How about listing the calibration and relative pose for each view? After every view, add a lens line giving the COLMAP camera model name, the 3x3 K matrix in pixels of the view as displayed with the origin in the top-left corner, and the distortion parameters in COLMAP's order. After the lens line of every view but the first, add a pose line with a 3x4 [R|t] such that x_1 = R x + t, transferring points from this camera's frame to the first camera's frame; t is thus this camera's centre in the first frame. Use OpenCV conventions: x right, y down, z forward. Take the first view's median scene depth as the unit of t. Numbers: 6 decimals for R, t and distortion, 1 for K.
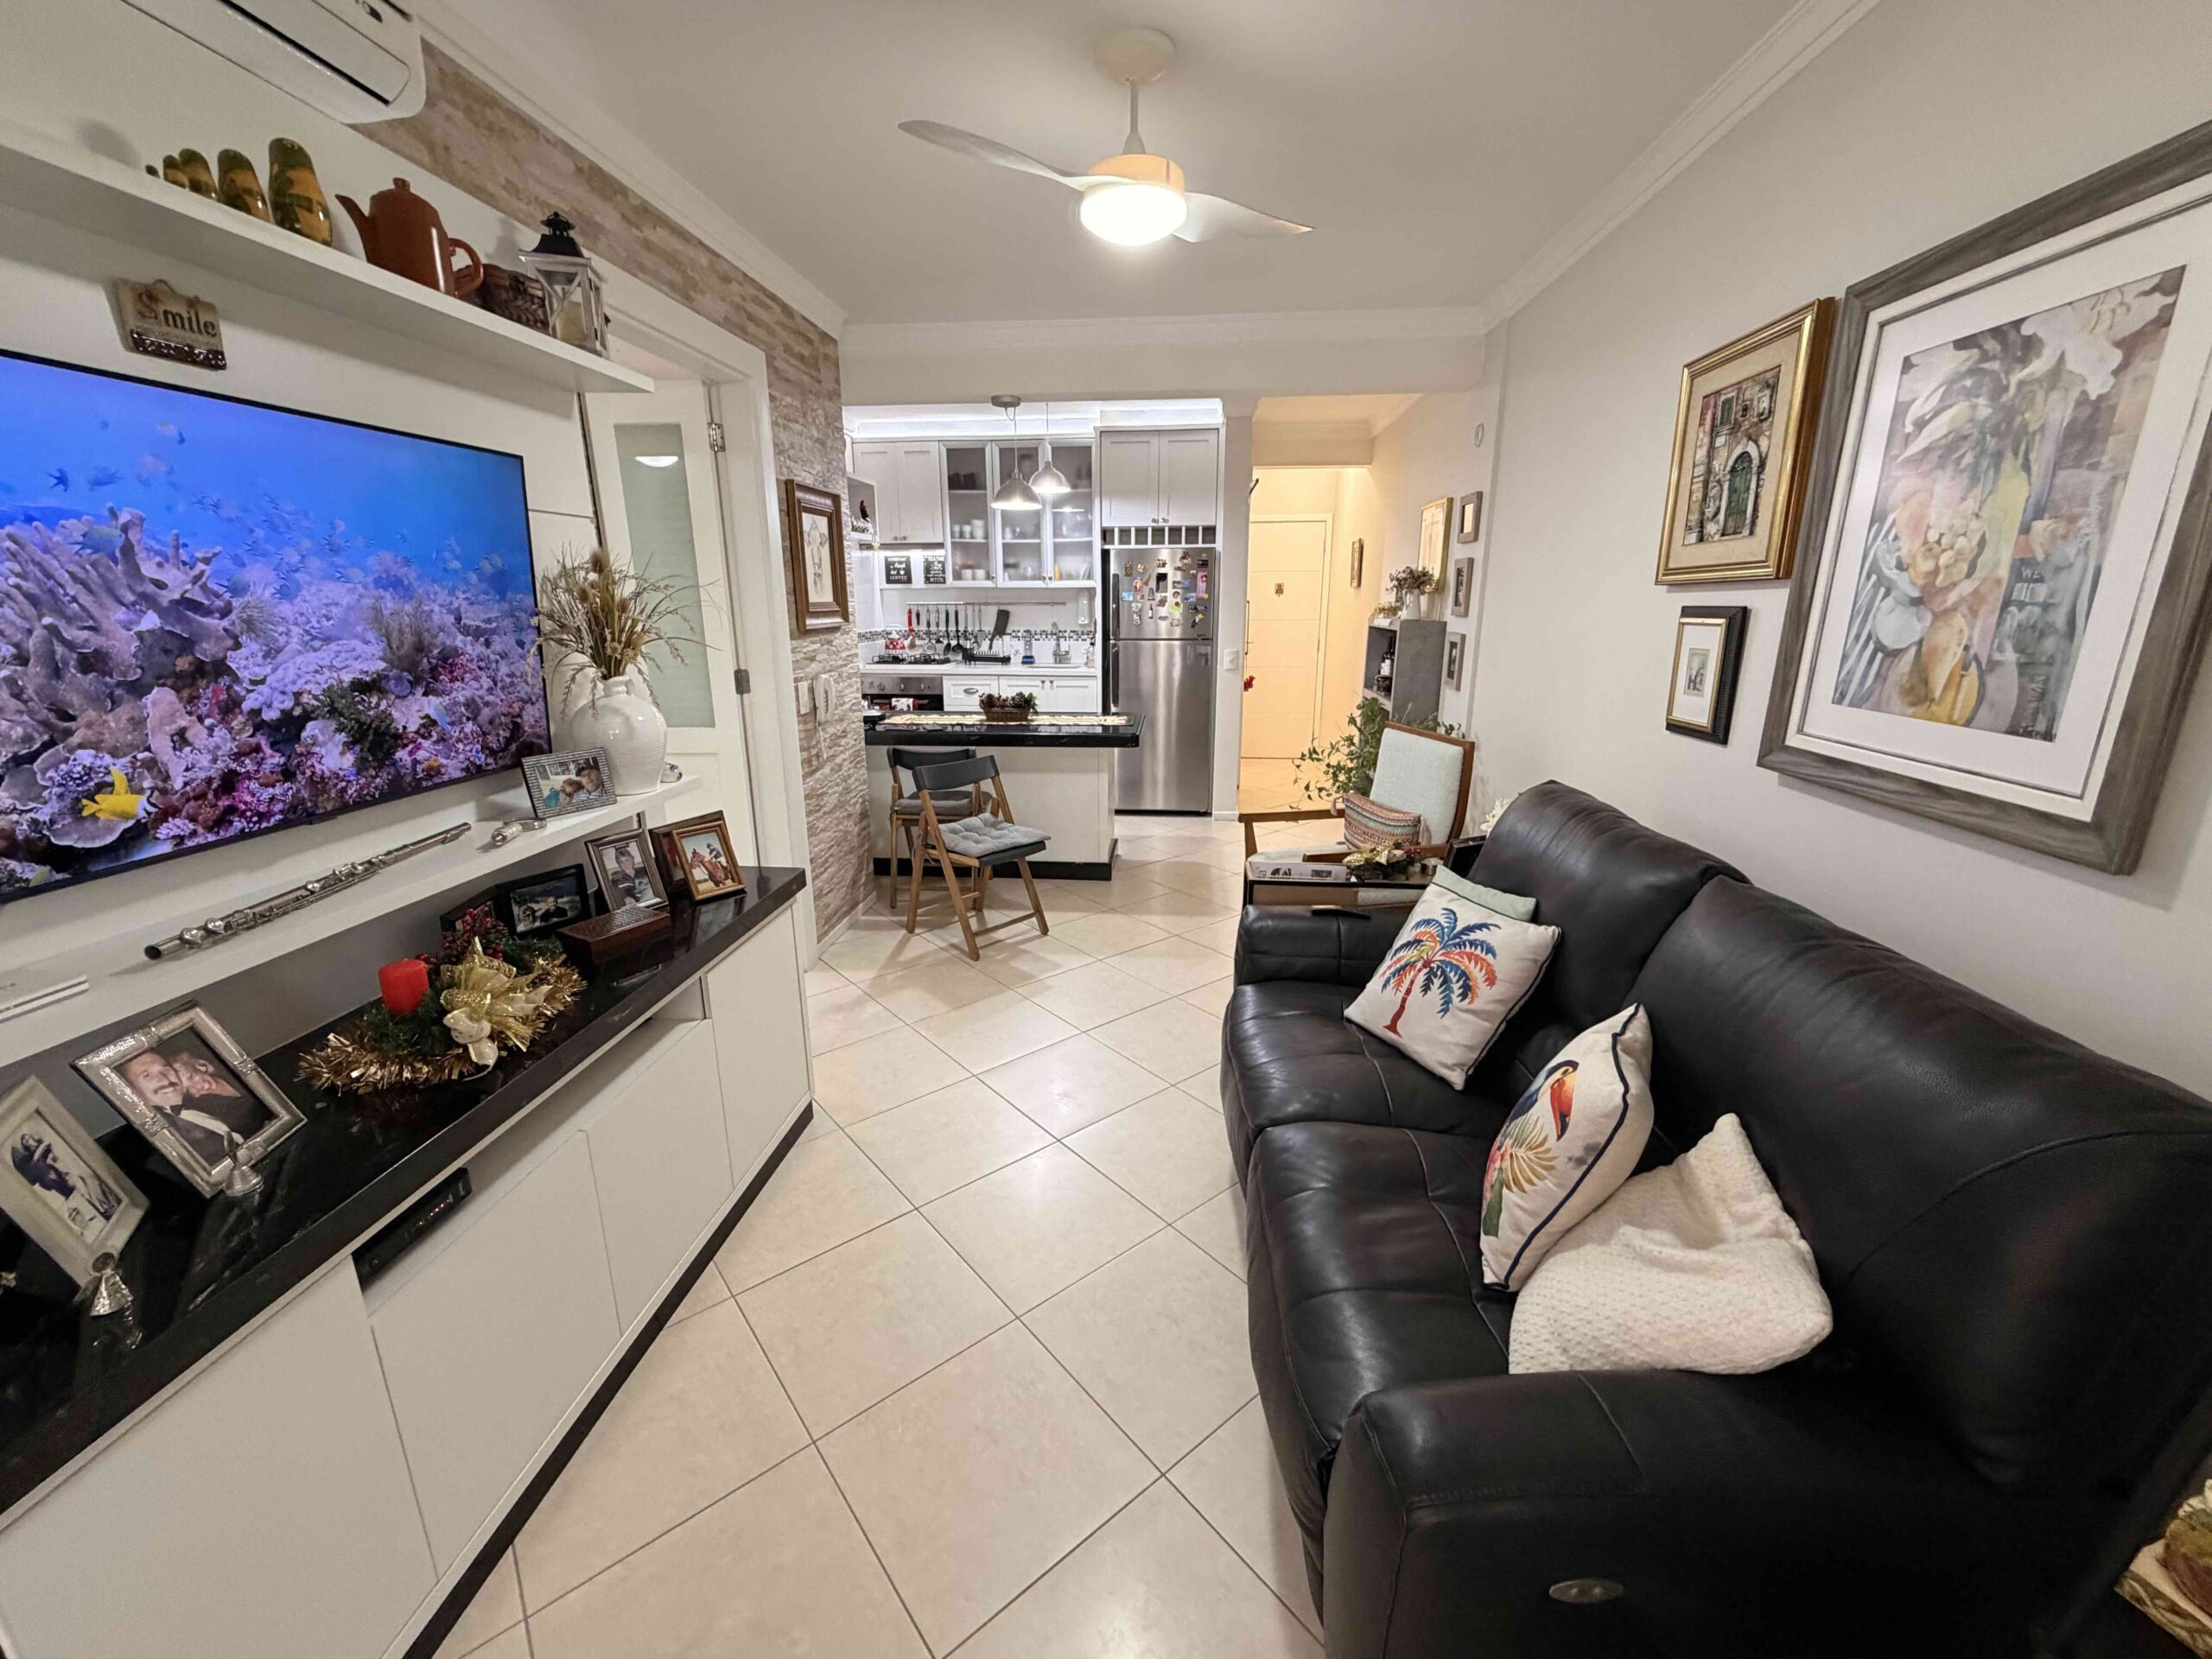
lens RADIAL K [[884.6, 0, 1097.7], [0, 884.6, 819.4], [0, 0, 1]] dist [0.001821, -0.001159]
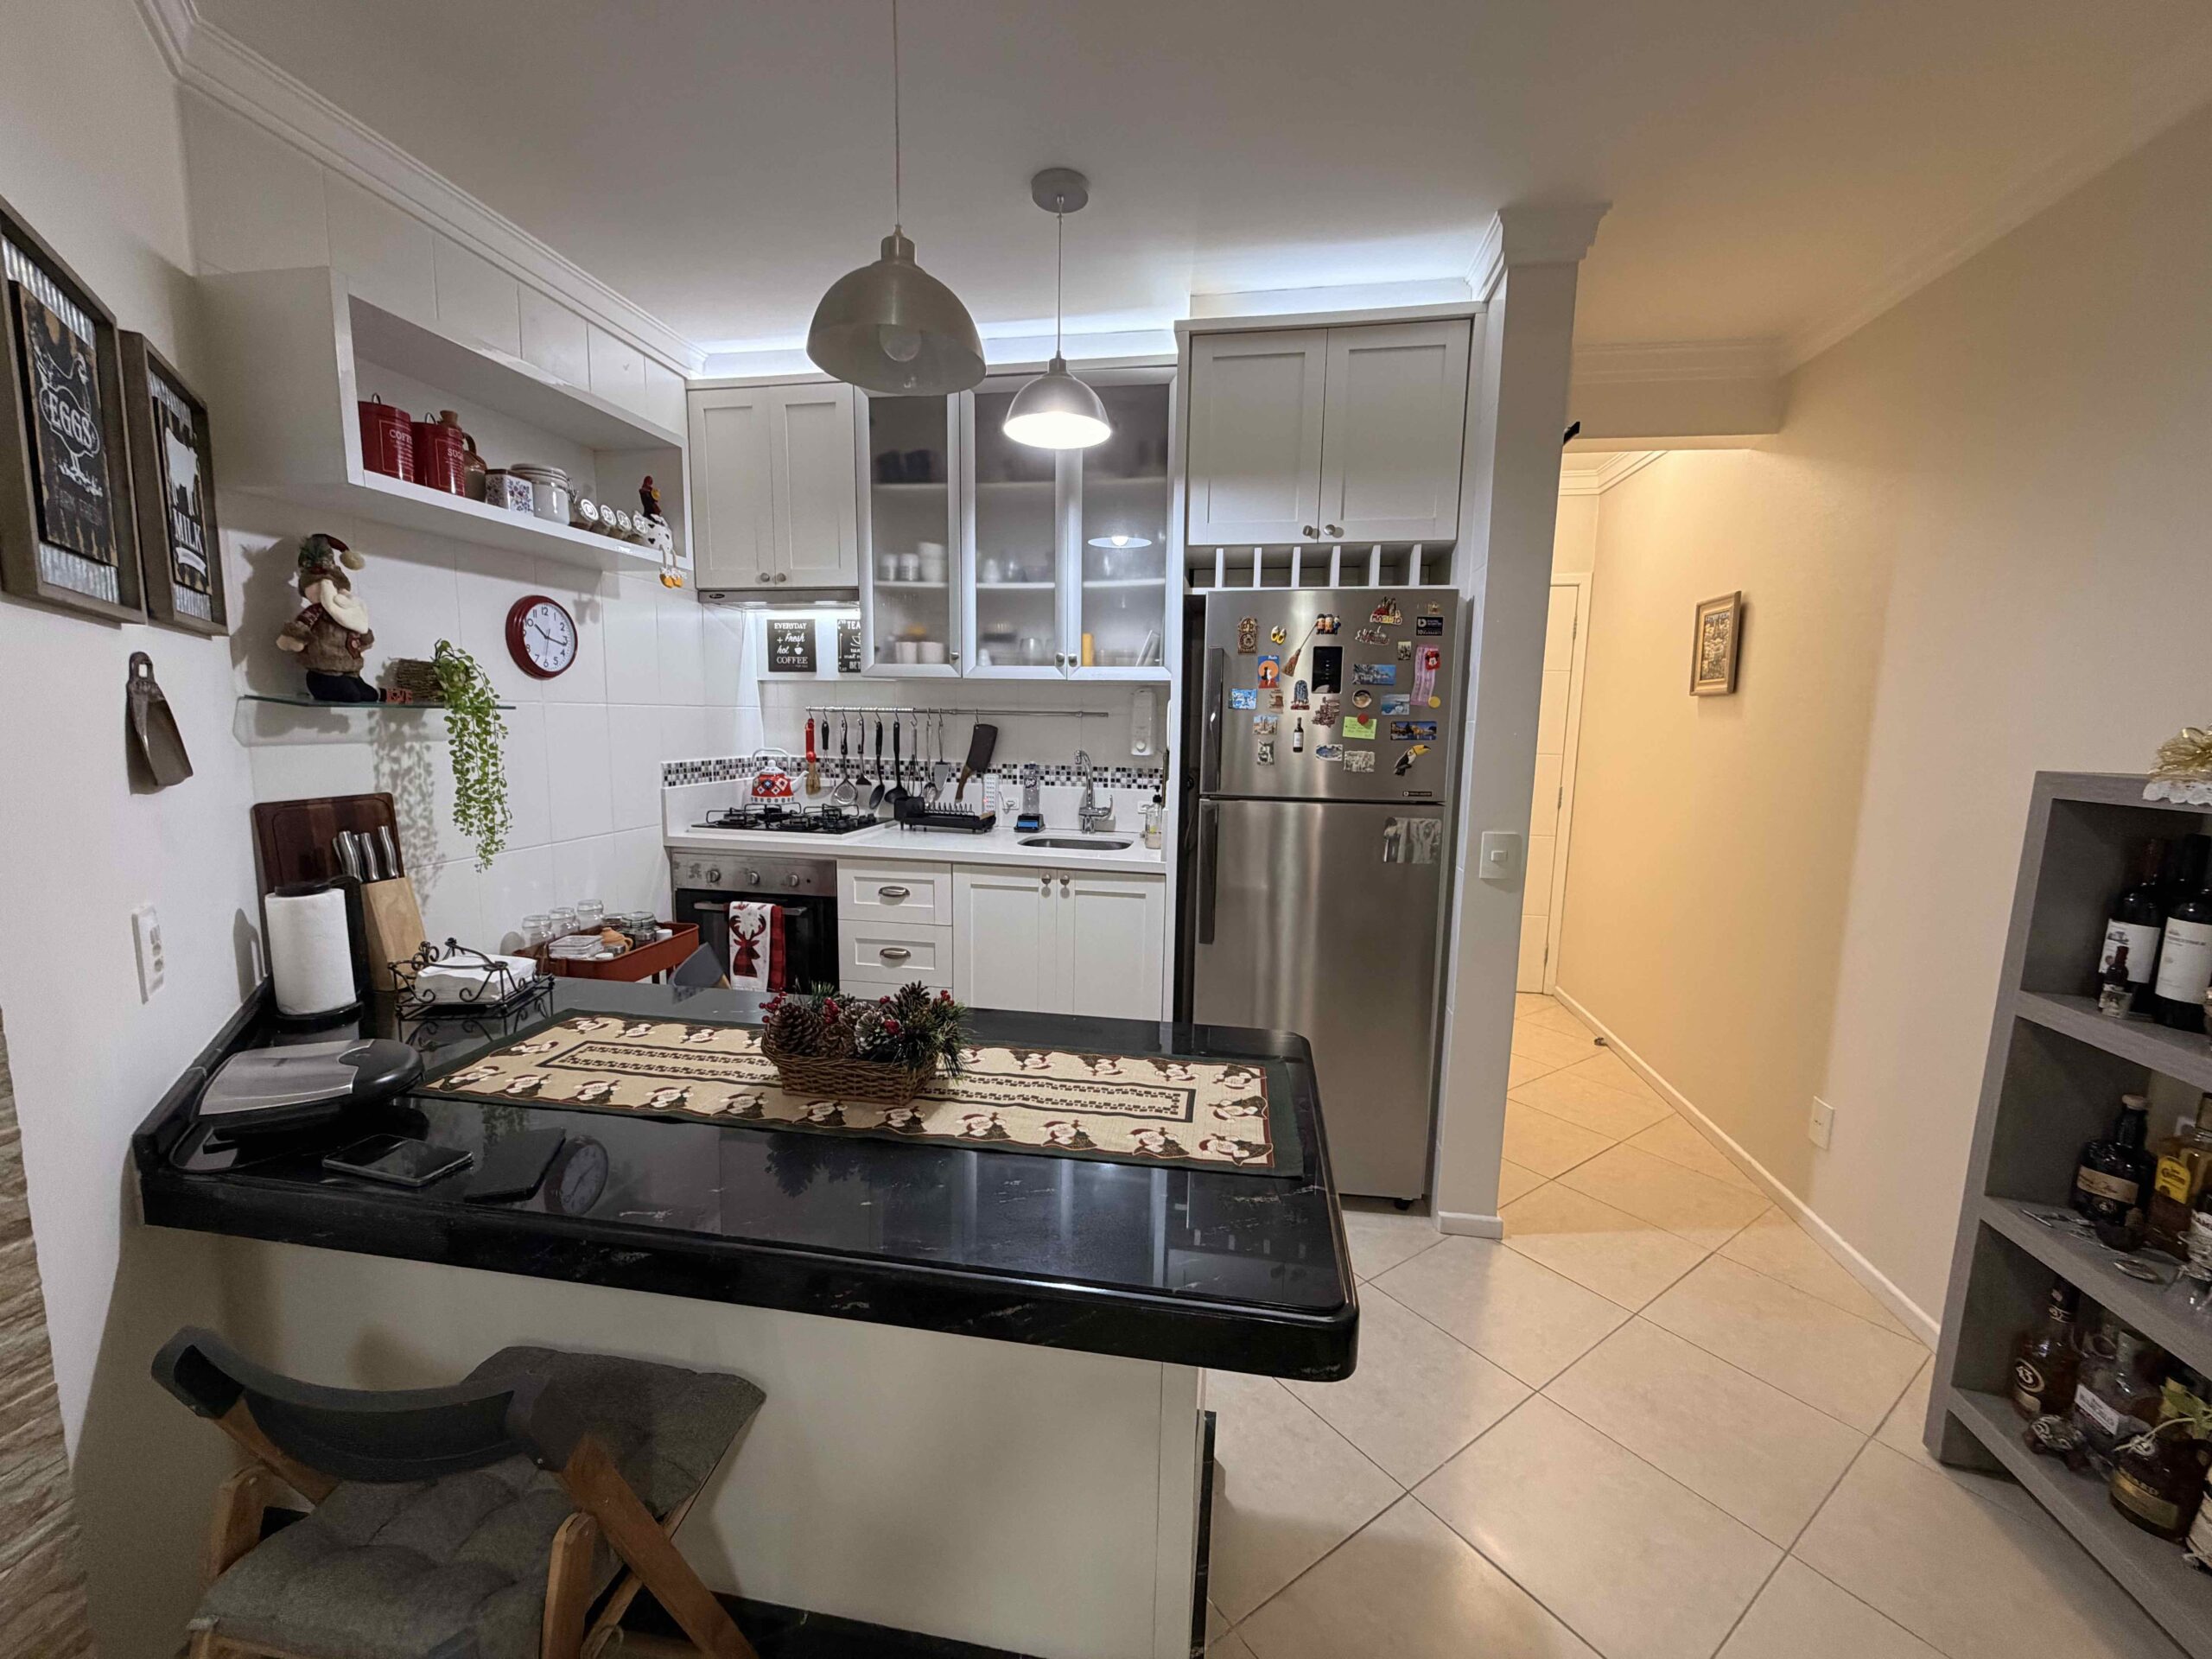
lens RADIAL K [[884.6, 0, 1108.3], [0, 884.6, 827.6], [0, 0, 1]] dist [0.001821, -0.001159]
pose [[0.997852, 0.028375, -0.059038, -0.004519], [-0.035139, 0.992524, -0.116882, -0.127983], [0.055281, 0.118705, 0.991390, 0.534901]]
